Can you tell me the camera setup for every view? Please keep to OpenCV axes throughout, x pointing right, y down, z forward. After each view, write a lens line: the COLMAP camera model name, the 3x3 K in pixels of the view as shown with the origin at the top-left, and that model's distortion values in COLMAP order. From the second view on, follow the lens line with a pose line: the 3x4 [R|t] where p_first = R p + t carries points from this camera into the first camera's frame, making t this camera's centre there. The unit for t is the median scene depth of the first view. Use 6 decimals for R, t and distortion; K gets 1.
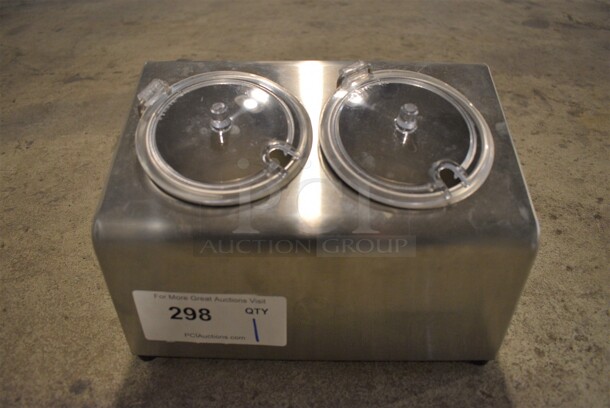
lens RADIAL K [[469.2, 0, 322.3], [0, 469.2, 204.5], [0, 0, 1]] dist [-0.105005, 0.019349]
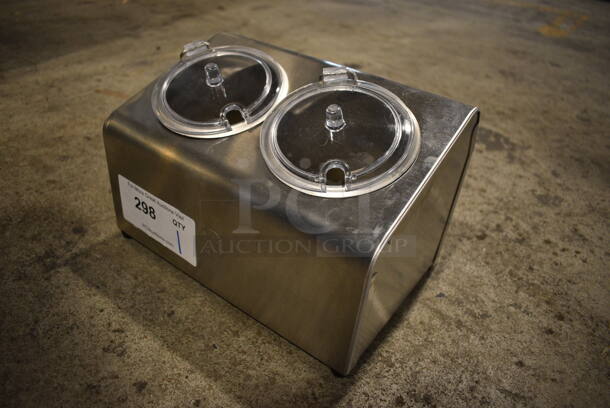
lens RADIAL K [[469.2, 0, 305.8], [0, 469.2, 203.7], [0, 0, 1]] dist [-0.105005, 0.019349]
pose [[0.817029, 0.379705, -0.433921, 0.442297], [-0.404941, 0.913595, 0.036984, -0.006753], [0.410471, 0.145495, 0.900191, -0.004424]]
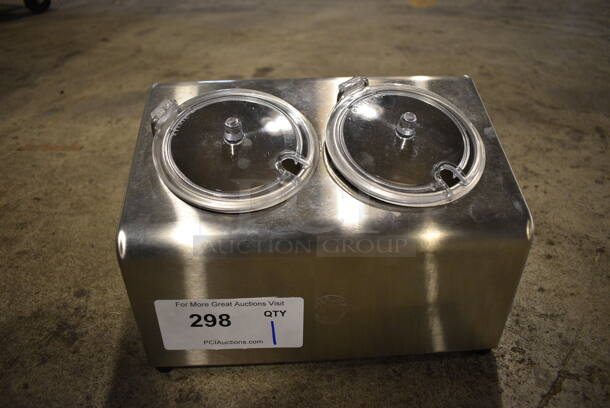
lens RADIAL K [[469.2, 0, 313.5], [0, 469.2, 202.8], [0, 0, 1]] dist [-0.105005, 0.019349]
pose [[0.959157, 0.146017, -0.242275, 0.264741], [-0.159113, 0.986630, -0.035290, 0.063963], [0.233883, 0.072397, 0.969566, -0.089646]]
